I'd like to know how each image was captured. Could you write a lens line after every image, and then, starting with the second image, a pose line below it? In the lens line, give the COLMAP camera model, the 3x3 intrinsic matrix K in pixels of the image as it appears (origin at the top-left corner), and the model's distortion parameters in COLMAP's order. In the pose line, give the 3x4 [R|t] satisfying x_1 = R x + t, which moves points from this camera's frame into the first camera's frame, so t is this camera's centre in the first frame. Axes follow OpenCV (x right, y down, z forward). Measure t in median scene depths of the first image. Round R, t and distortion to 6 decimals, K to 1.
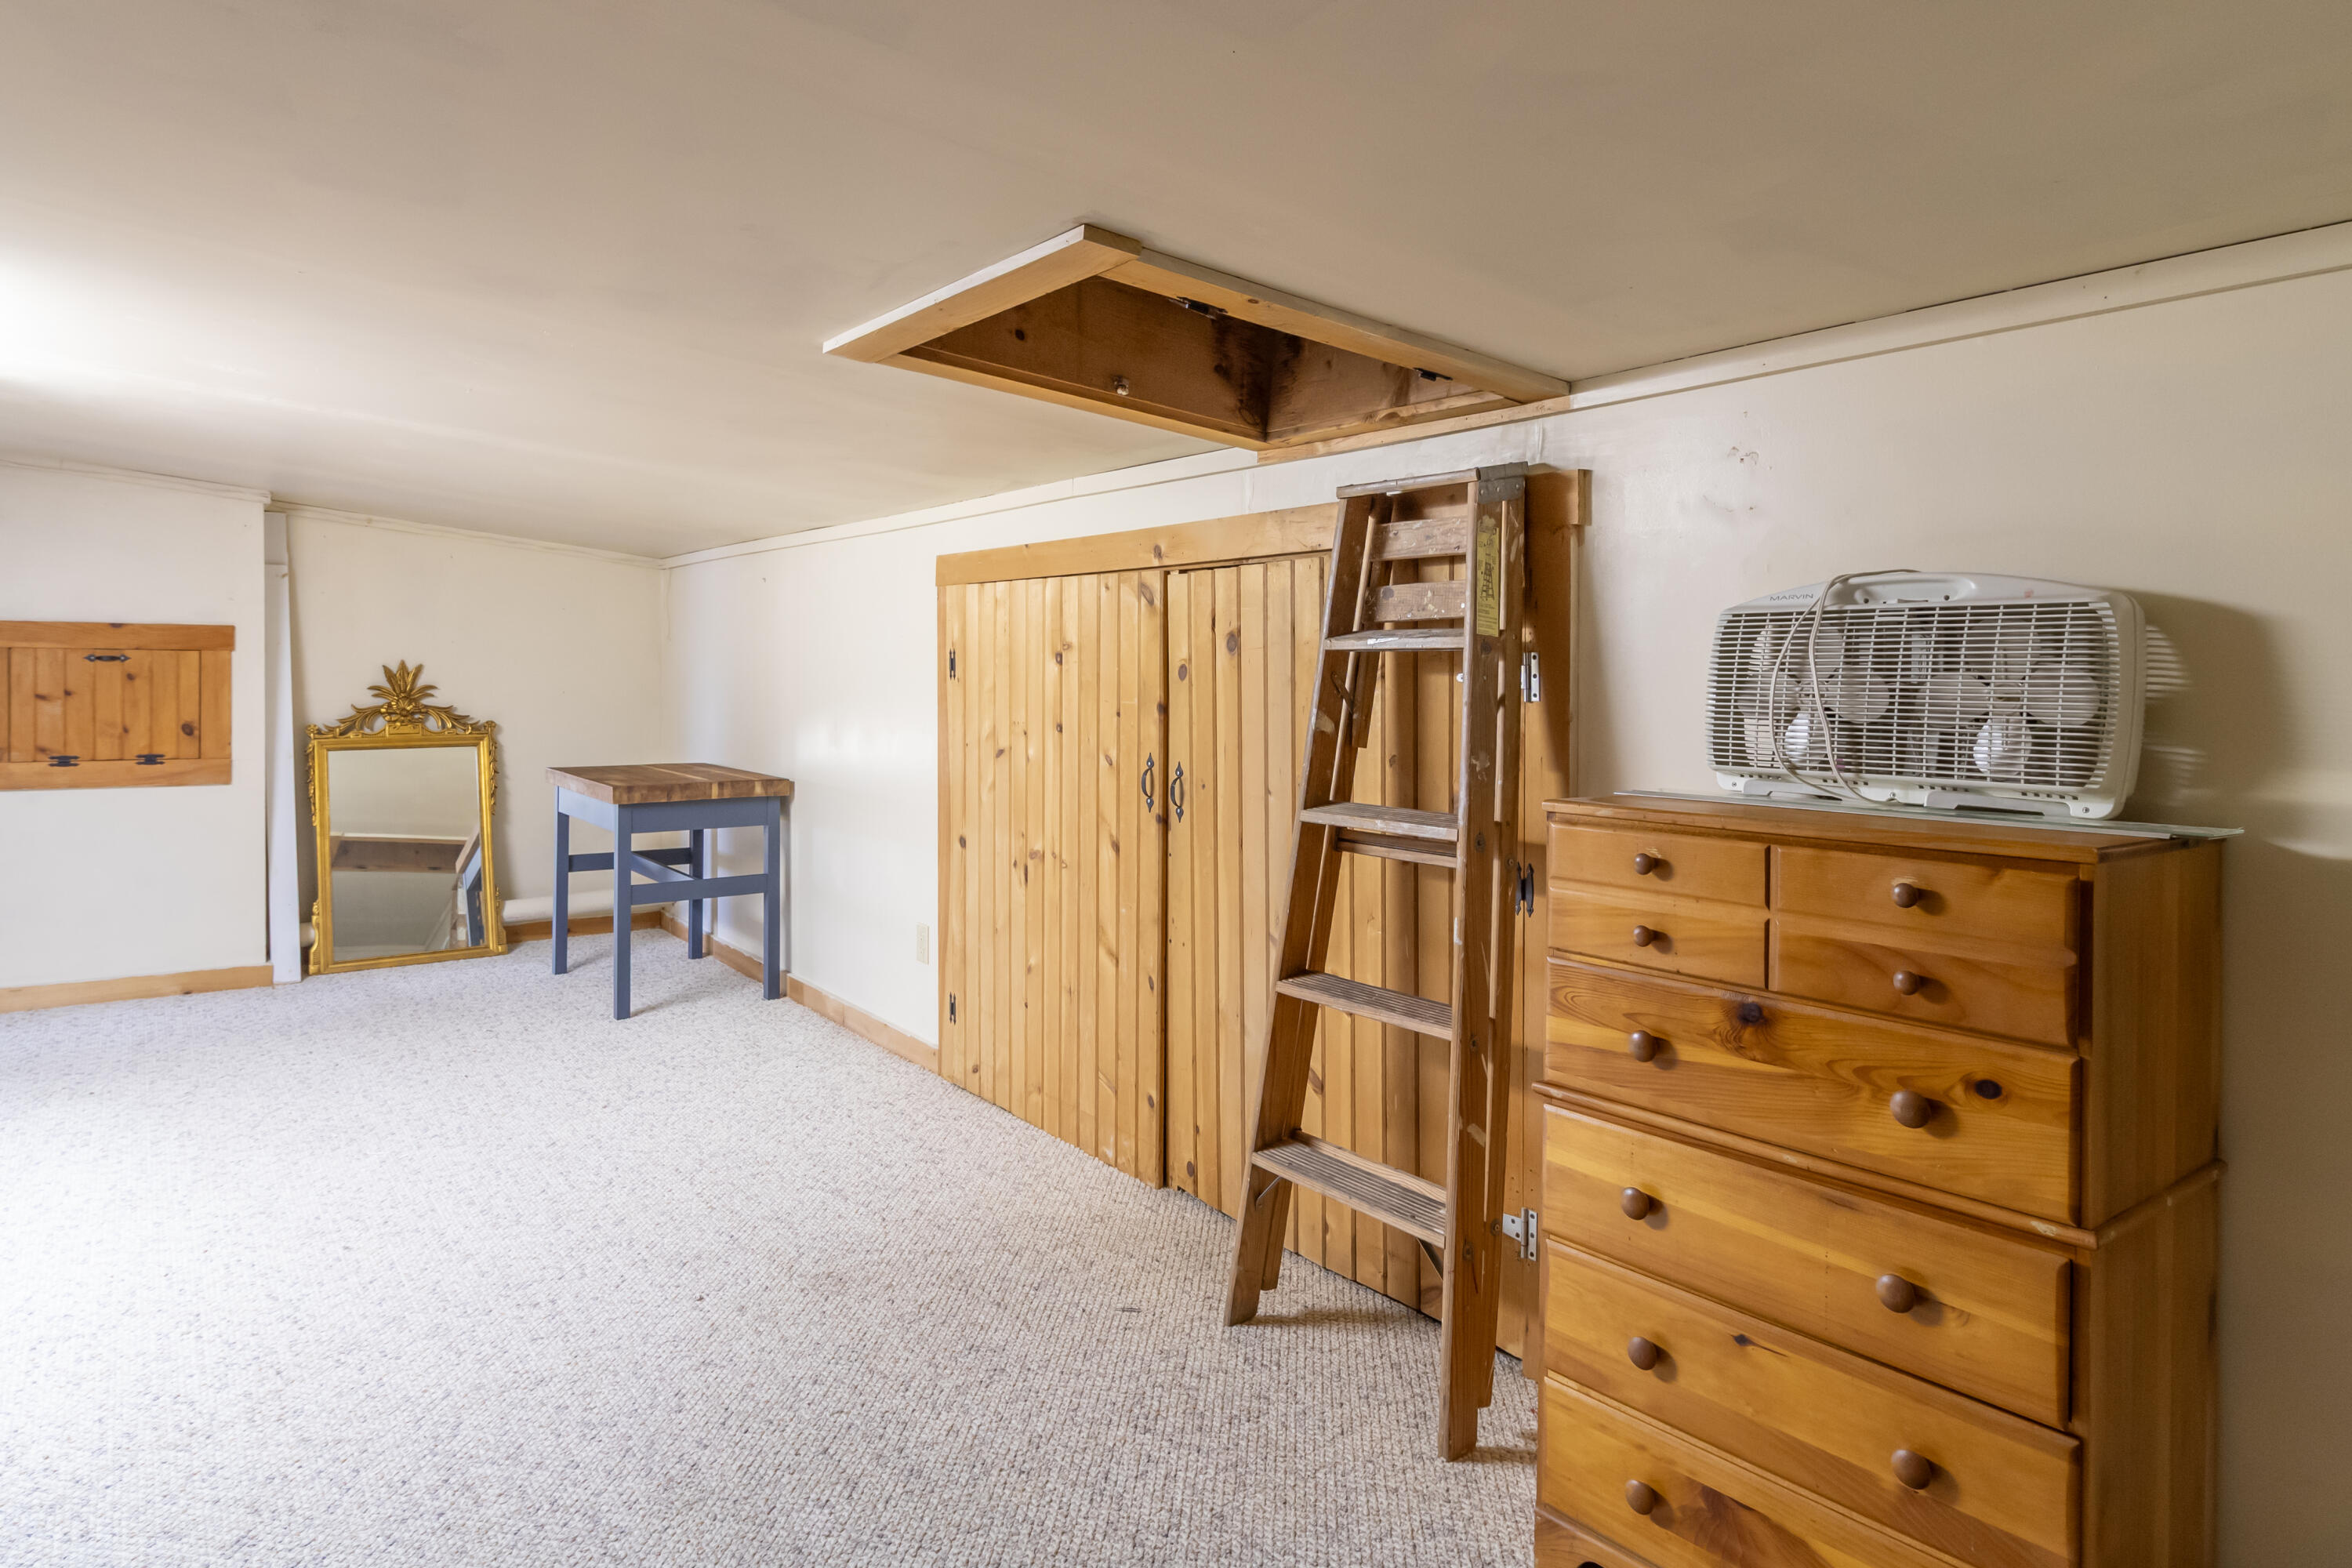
lens RADIAL K [[1137.8, 0, 1162.4], [0, 1137.8, 728.3], [0, 0, 1]] dist [0.004277, -0.000999]
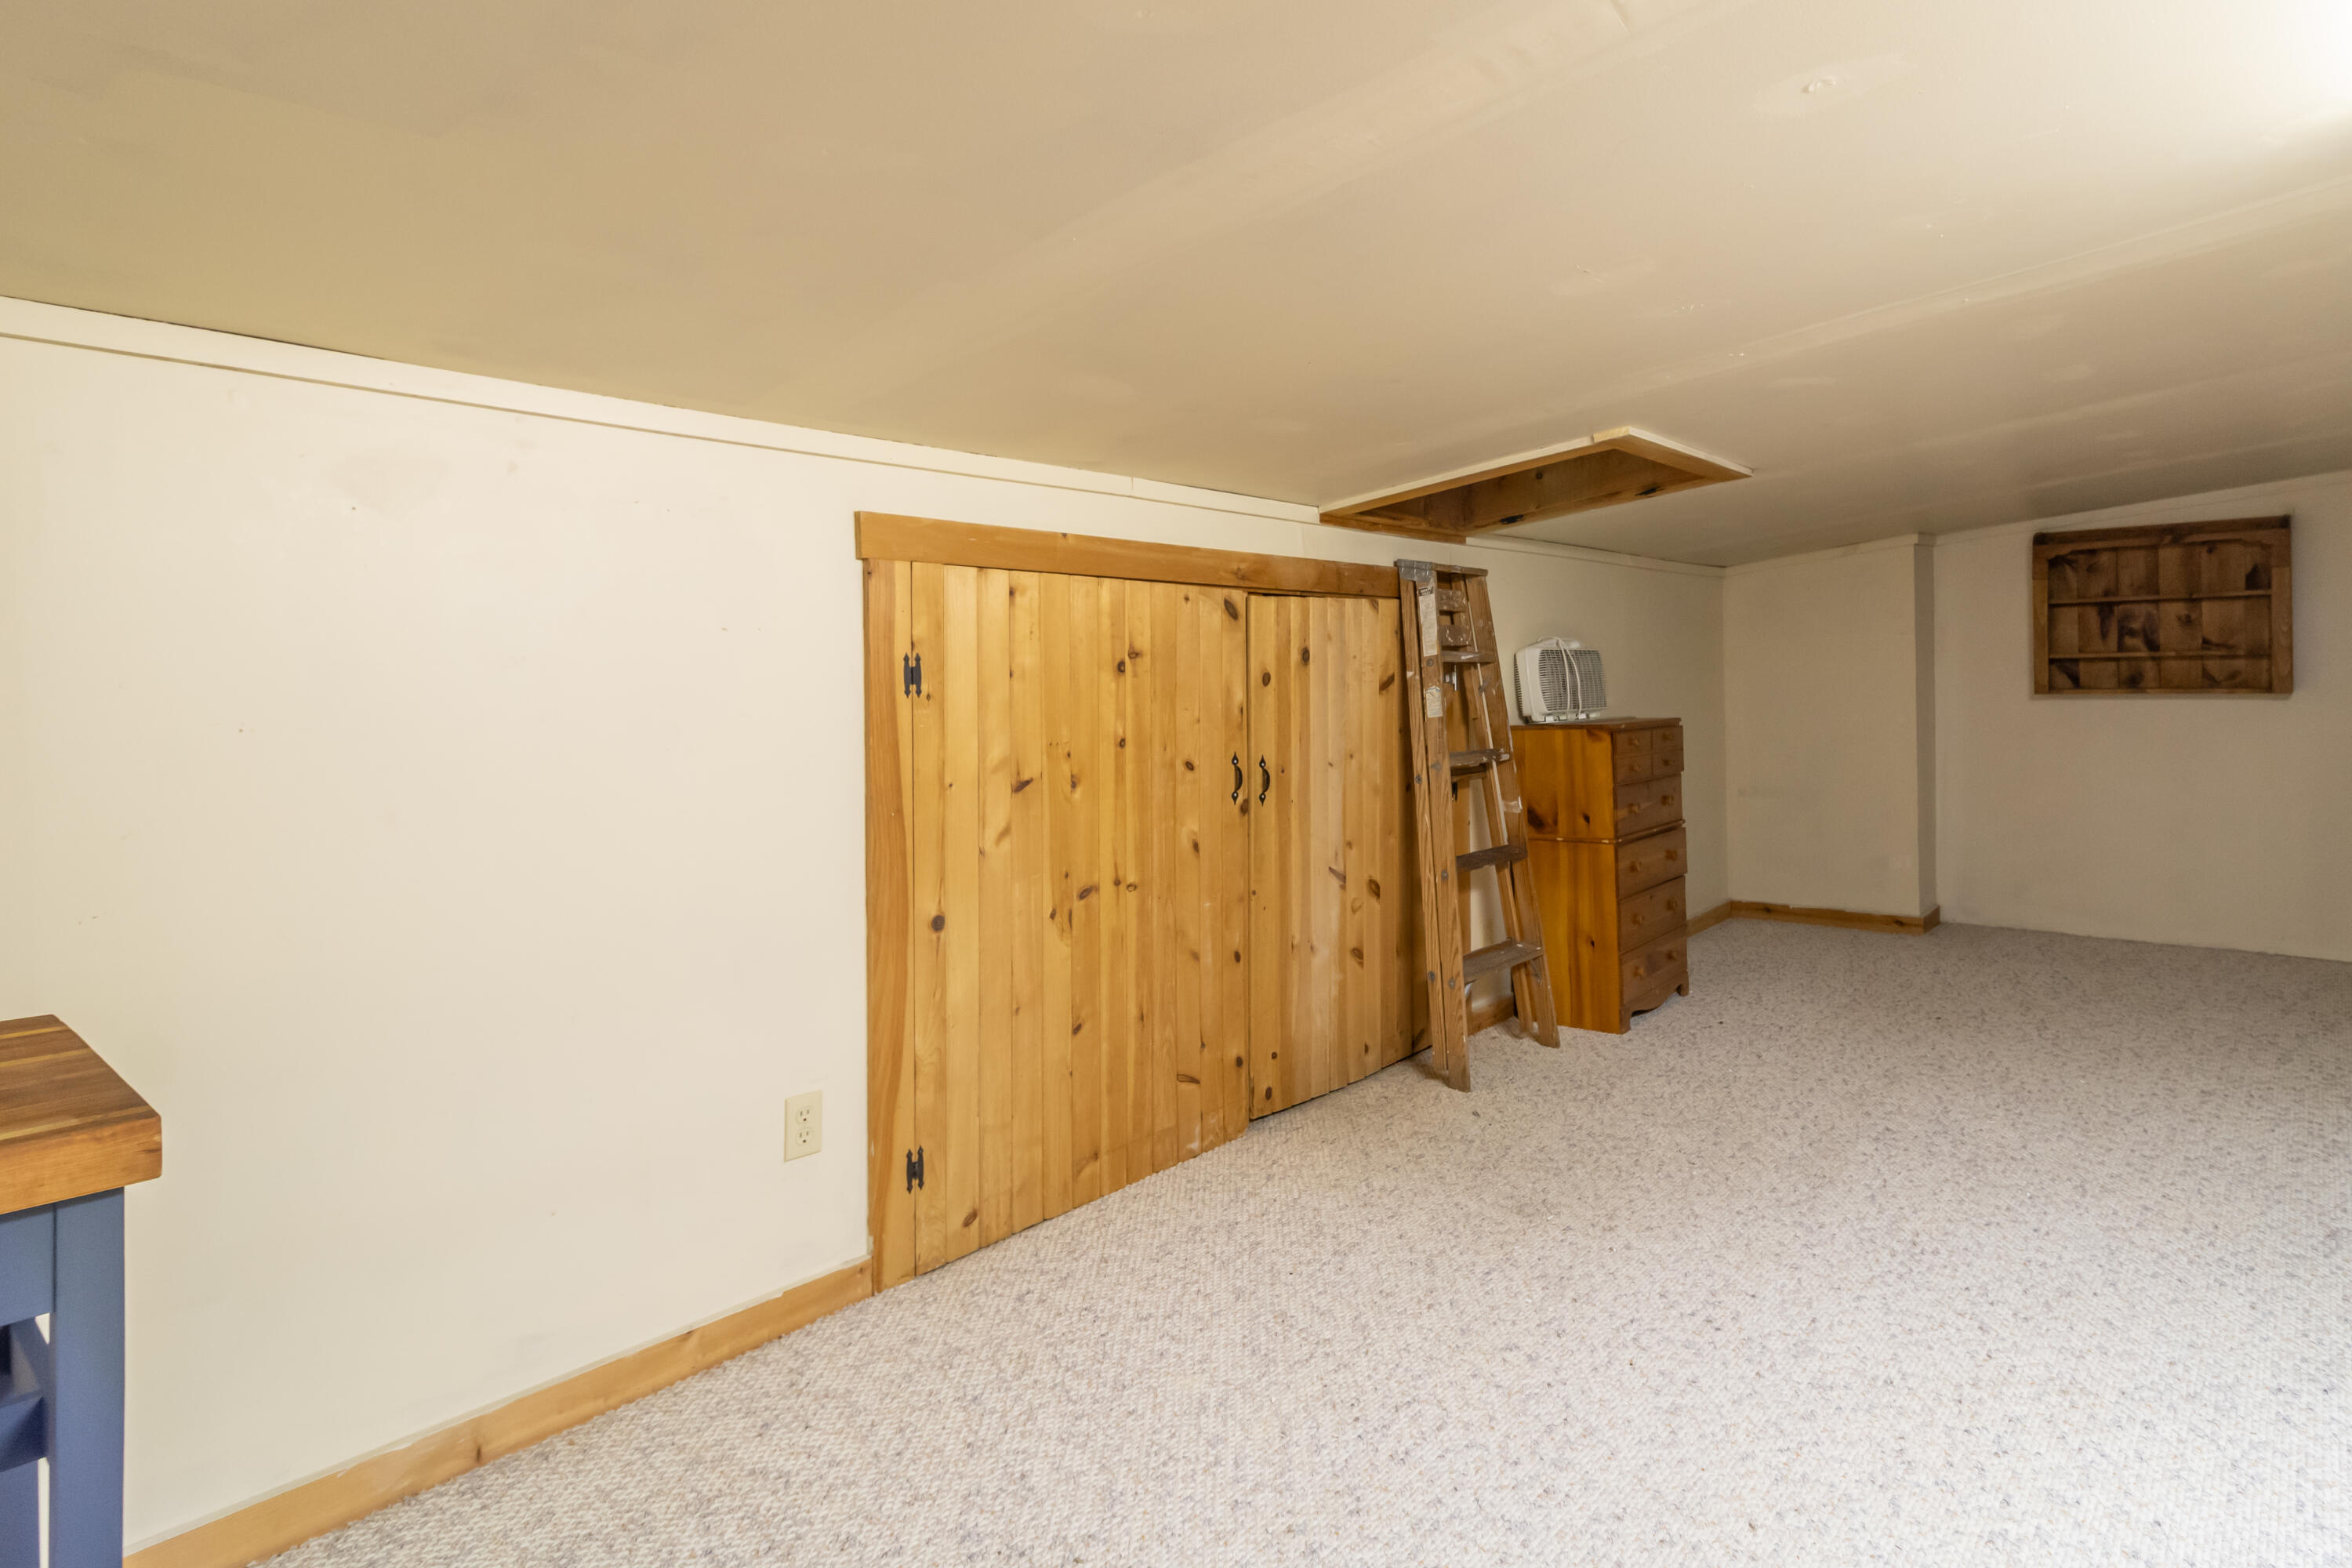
lens RADIAL K [[1077.5, 0, 1184.1], [0, 1077.5, 751.8], [0, 0, 1]] dist [0.002121, -0.000326]
pose [[-0.022989, -0.066765, 0.997504, -1.074614], [0.068531, 0.995315, 0.068198, -0.055012], [-0.997384, 0.069928, -0.018306, 1.075987]]
